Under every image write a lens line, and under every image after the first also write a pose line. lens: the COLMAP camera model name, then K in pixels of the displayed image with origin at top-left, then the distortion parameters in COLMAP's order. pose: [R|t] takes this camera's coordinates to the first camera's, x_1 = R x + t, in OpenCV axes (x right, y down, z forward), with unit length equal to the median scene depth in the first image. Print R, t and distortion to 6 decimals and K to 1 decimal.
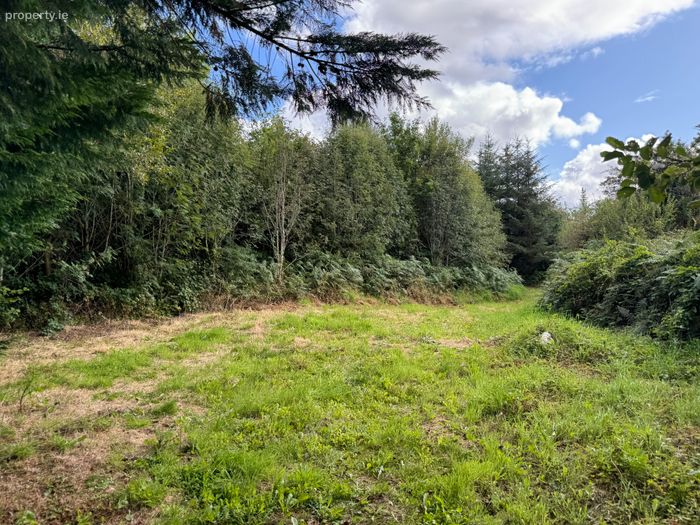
lens RADIAL K [[503.6, 0, 350.0], [0, 503.6, 262.5], [0, 0, 1]] dist [0.076535, -0.097506]
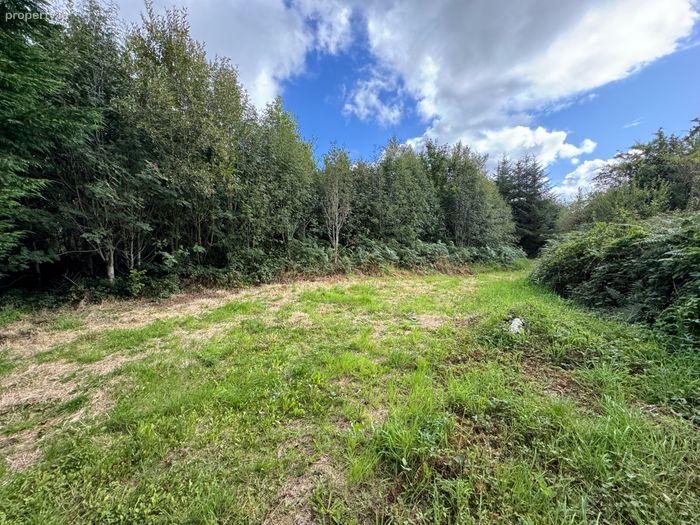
lens RADIAL K [[285.9, 0, 350.0], [0, 285.9, 262.5], [0, 0, 1]] dist [-0.001993, 0.000037]
pose [[0.969275, -0.010306, -0.245763, 0.091779], [0.025271, 0.998007, 0.057817, -0.003704], [0.244678, -0.062251, 0.967604, 0.177194]]
